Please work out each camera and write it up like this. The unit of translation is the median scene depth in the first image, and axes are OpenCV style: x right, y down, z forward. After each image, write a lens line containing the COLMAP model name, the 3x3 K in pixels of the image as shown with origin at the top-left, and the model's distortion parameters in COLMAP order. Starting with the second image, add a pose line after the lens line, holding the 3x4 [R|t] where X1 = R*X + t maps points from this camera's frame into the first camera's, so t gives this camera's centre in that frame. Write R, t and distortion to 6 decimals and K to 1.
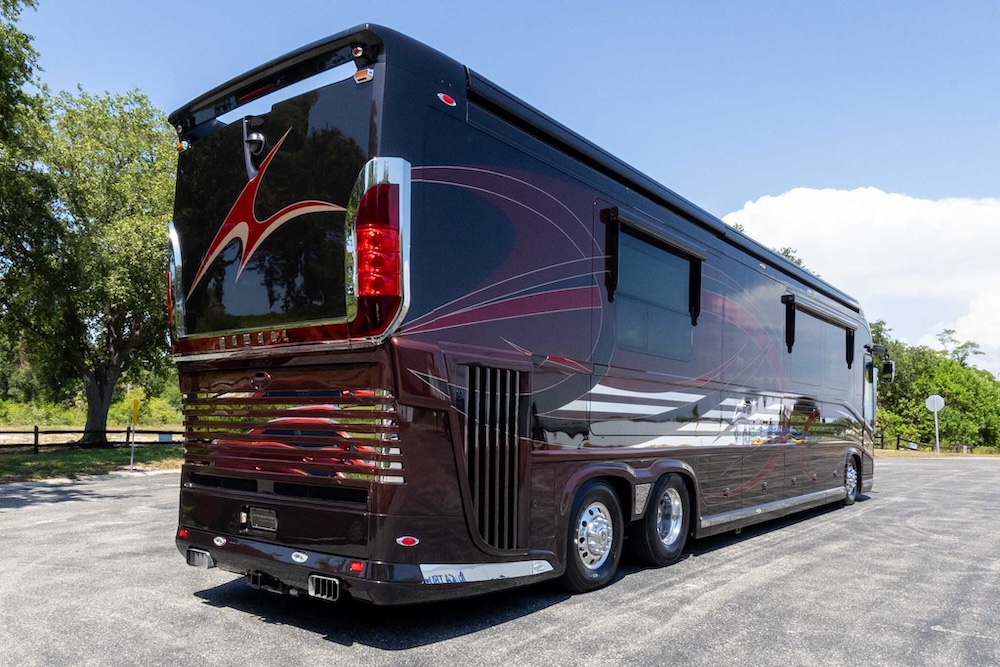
lens RADIAL K [[724.3, 0, 511.4], [0, 724.3, 402.5], [0, 0, 1]] dist [0.008162, -0.003598]
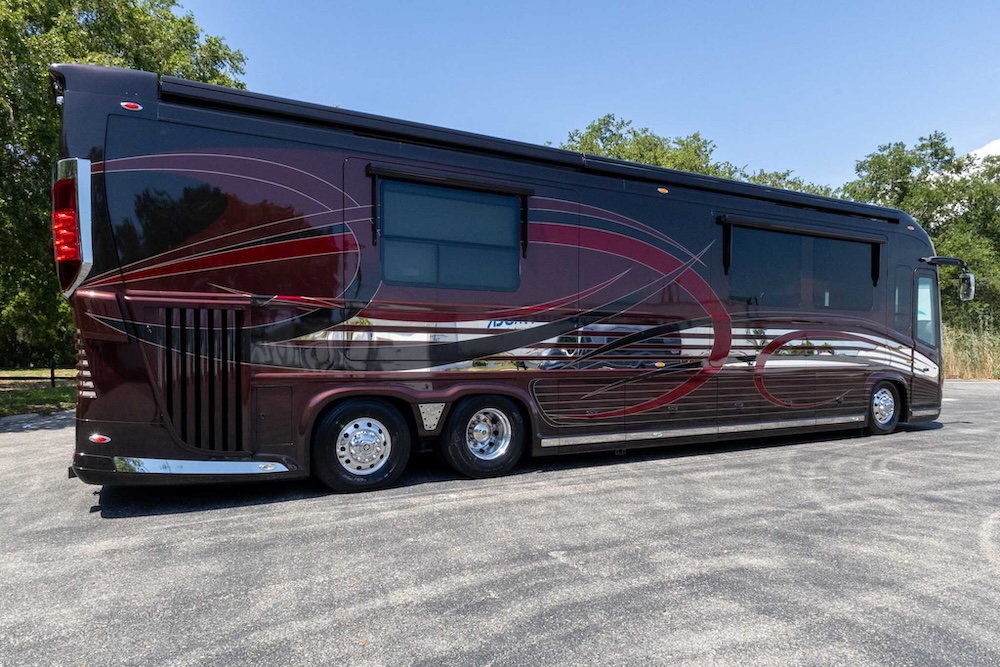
lens RADIAL K [[615.0, 0, 475.7], [0, 615.0, 351.6], [0, 0, 1]] dist [0.007673, 0.000584]
pose [[0.906719, -0.018074, -0.421347, 0.721537], [0.027951, 0.999460, 0.017278, 0.019108], [0.420807, -0.027443, 0.906735, 0.181854]]
